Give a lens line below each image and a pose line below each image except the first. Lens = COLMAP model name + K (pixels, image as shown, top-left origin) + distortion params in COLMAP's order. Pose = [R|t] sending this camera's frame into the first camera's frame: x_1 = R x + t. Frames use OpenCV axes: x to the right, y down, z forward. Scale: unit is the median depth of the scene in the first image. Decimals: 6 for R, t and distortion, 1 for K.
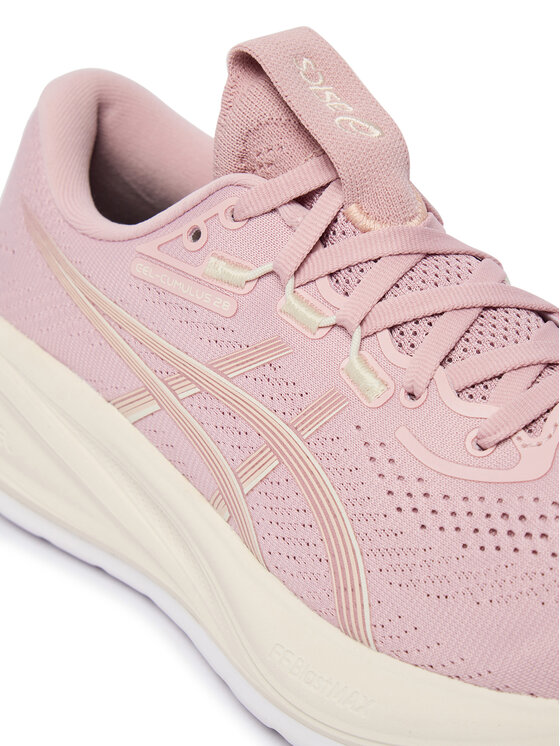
lens RADIAL K [[2131.3, 0, 280.0], [0, 2131.3, 373.0], [0, 0, 1]] dist [-0.129133, -0.187563]
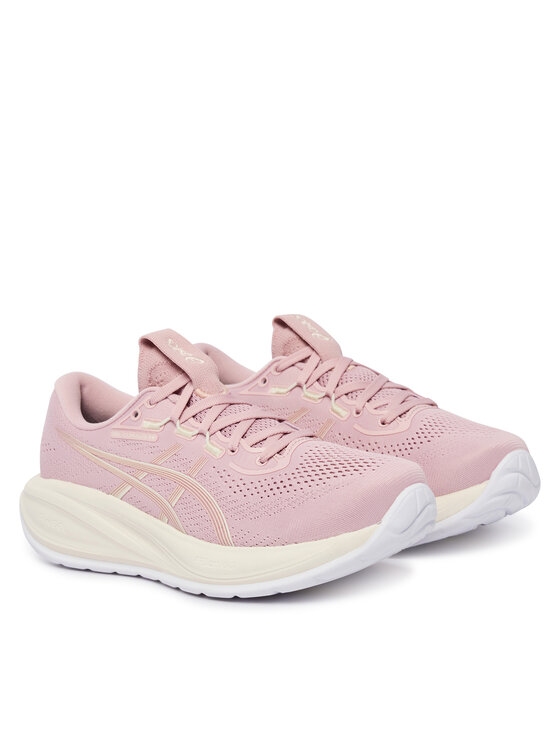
lens RADIAL K [[2182.9, 0, 280.0], [0, 2182.9, 373.0], [0, 0, 1]] dist [-0.109597, -0.025659]
pose [[0.983817, -0.144794, 0.105540, -0.139077], [0.167149, 0.953837, -0.249510, 0.560807], [-0.064540, 0.263113, 0.962604, -1.484033]]
